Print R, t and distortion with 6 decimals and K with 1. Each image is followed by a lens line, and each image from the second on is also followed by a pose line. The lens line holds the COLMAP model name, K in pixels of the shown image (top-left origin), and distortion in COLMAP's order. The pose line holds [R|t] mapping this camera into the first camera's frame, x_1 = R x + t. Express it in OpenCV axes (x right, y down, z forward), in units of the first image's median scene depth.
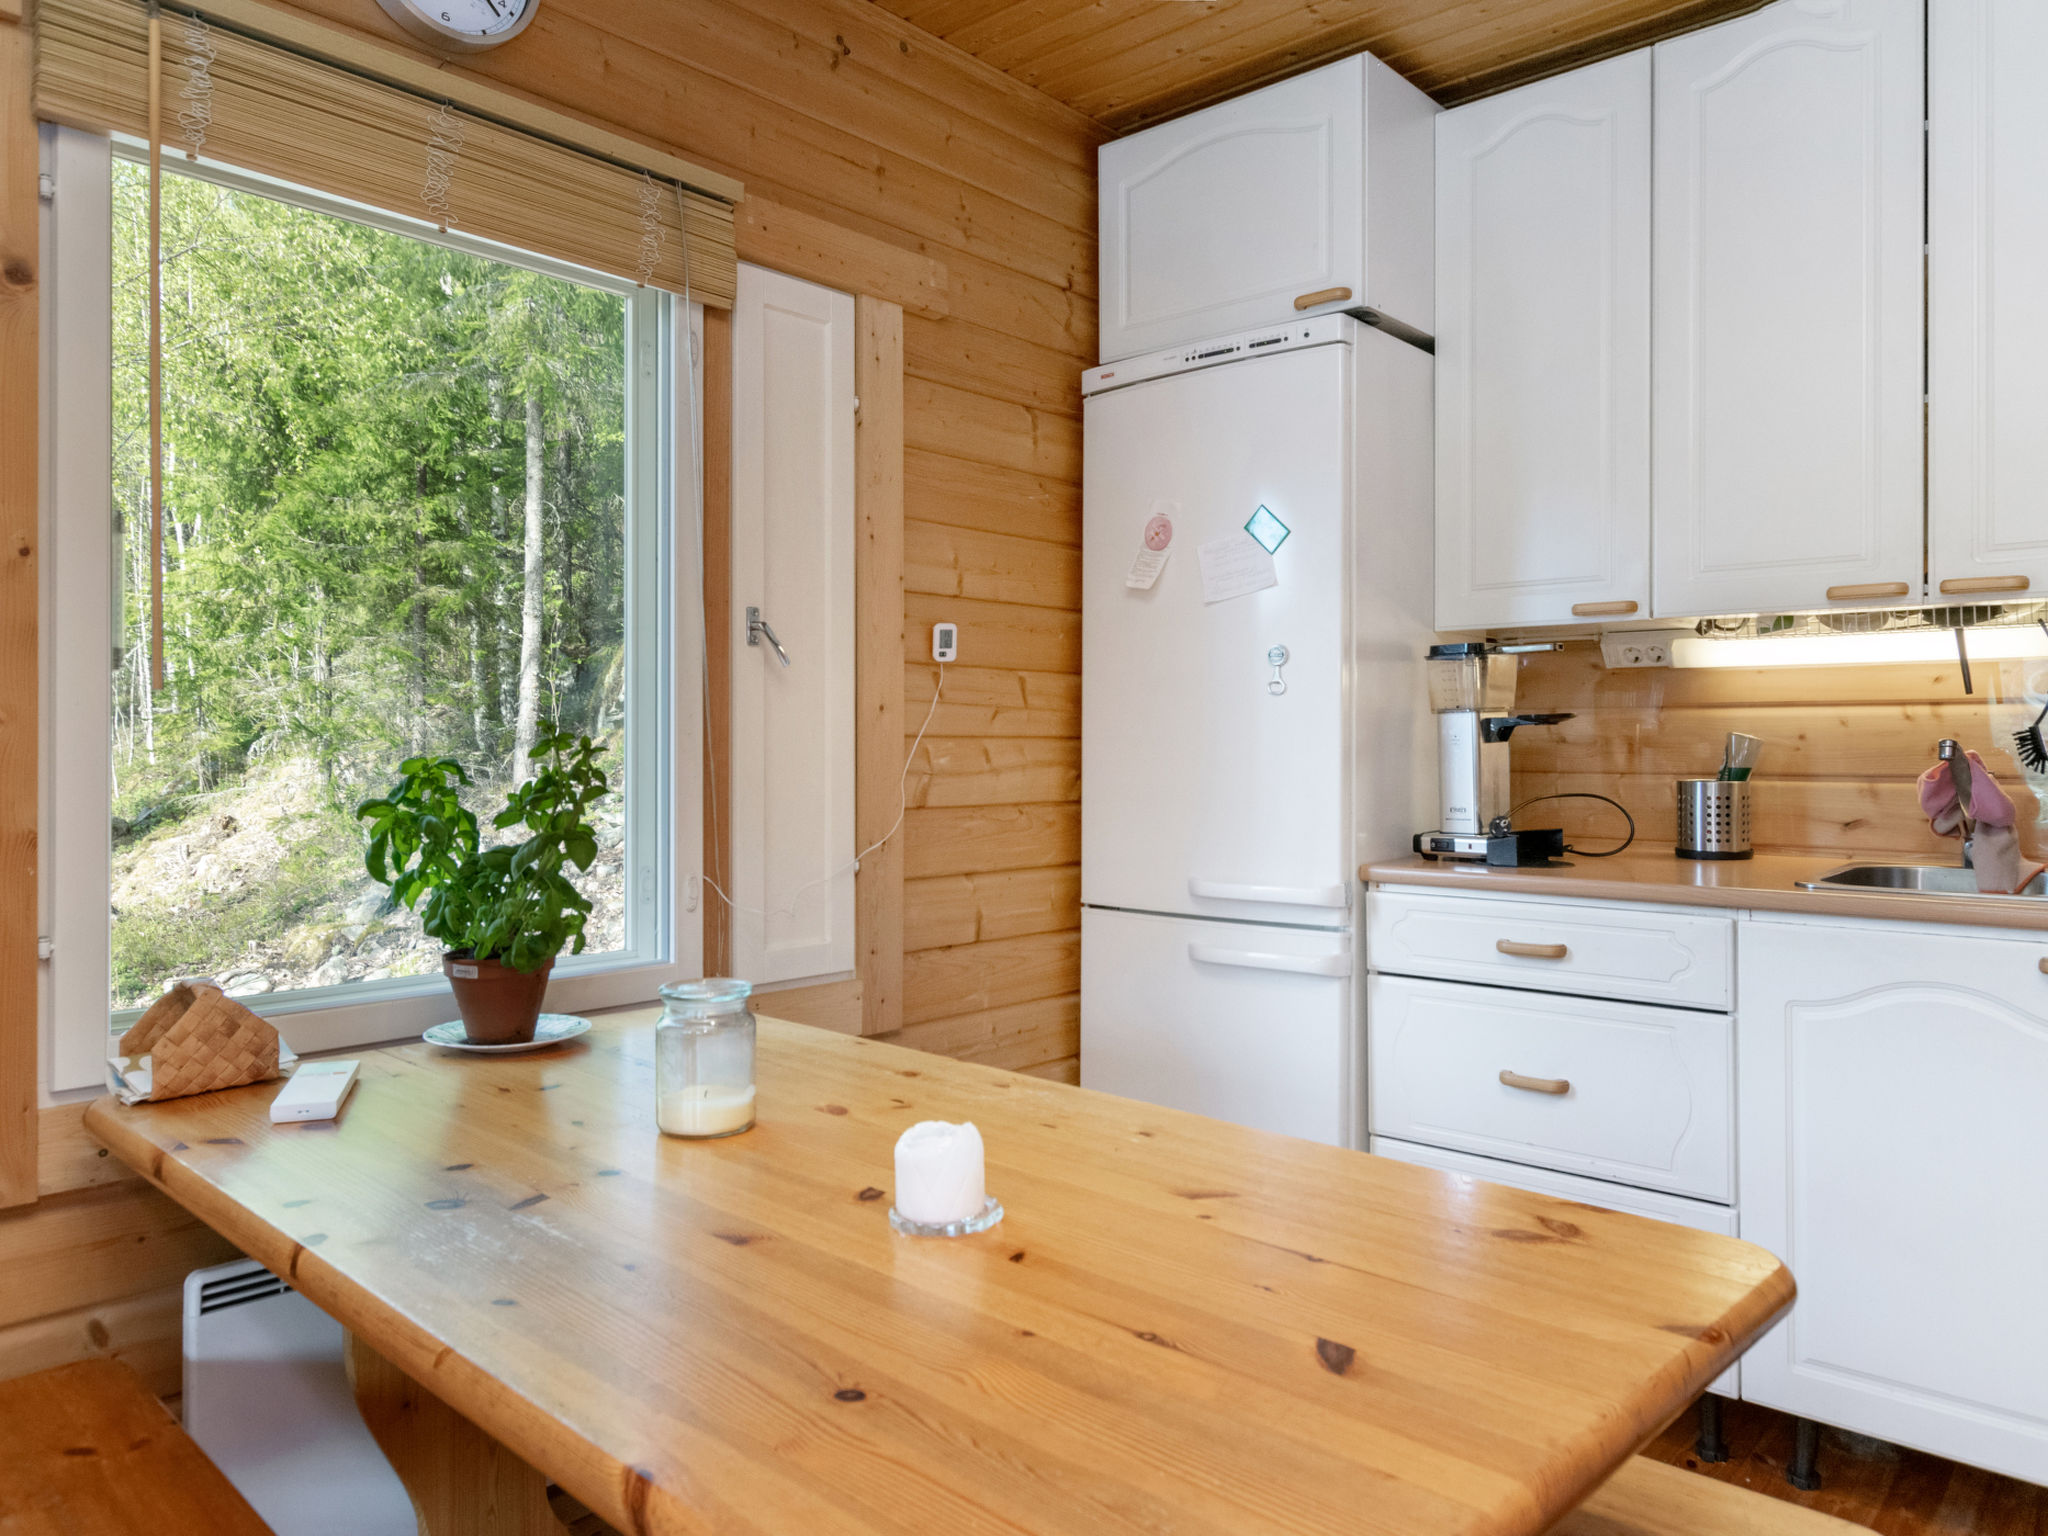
lens RADIAL K [[1351.5, 0, 1024.0], [0, 1351.5, 768.0], [0, 0, 1]] dist [0.002270, 0.000856]
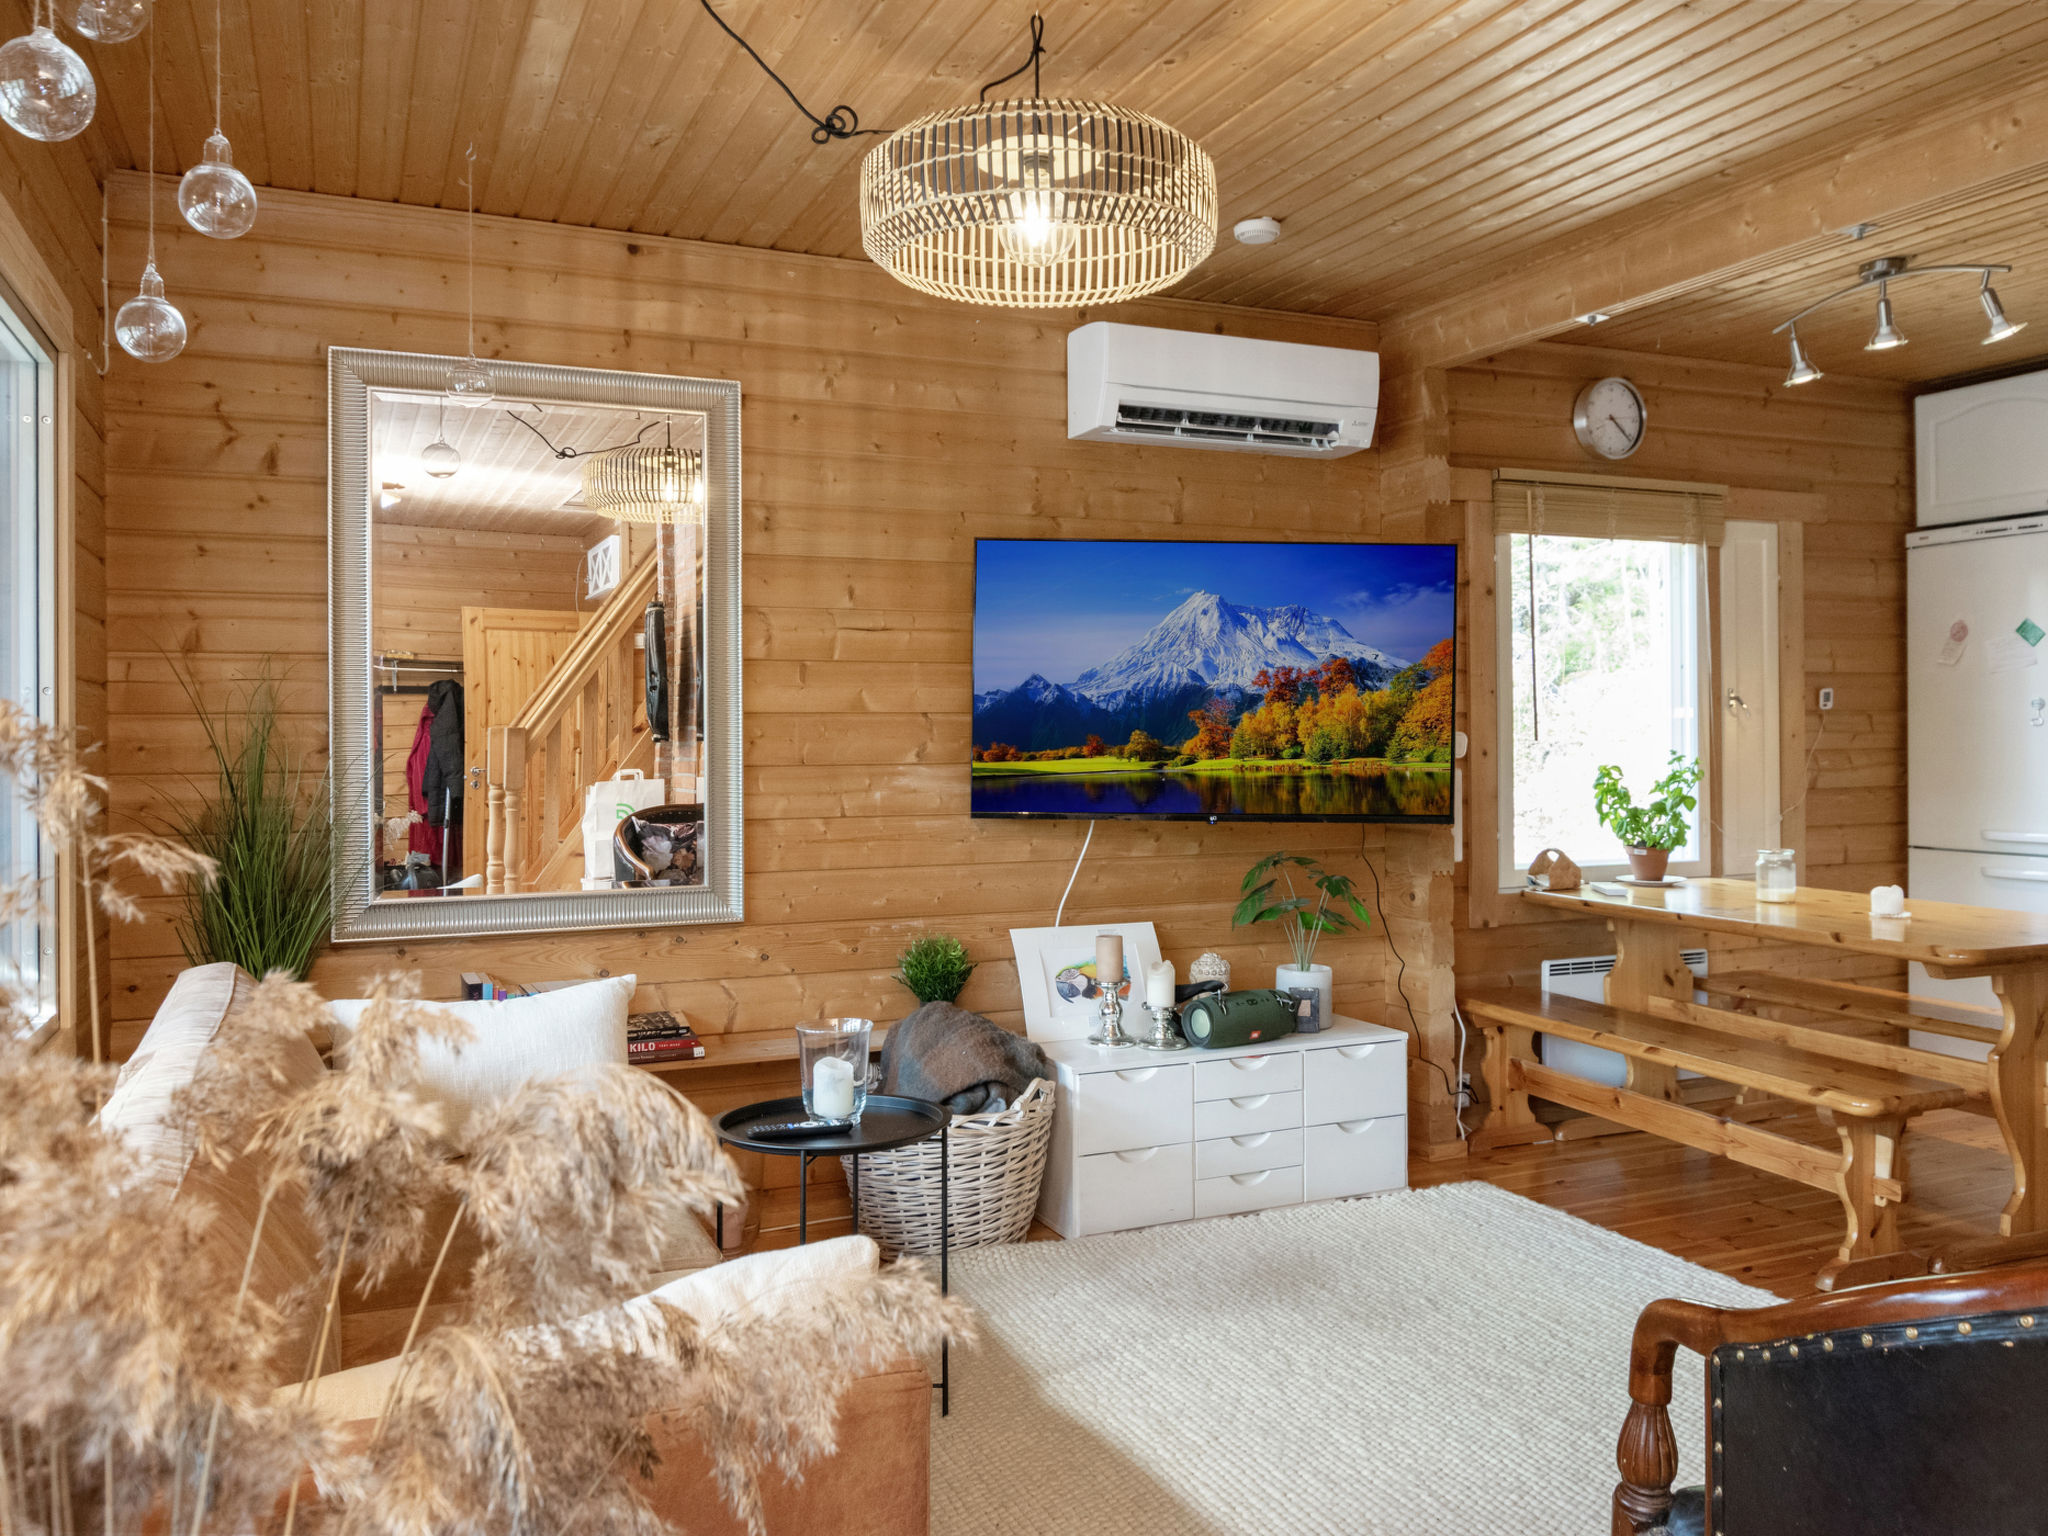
lens RADIAL K [[1522.3, 0, 1024.0], [0, 1522.3, 768.0], [0, 0, 1]] dist [-0.007617, -0.006044]
pose [[0.907218, -0.006619, -0.420609, -0.167910], [0.006745, 0.999977, -0.001189, -0.003869], [0.420607, -0.001758, 0.907241, -1.239994]]
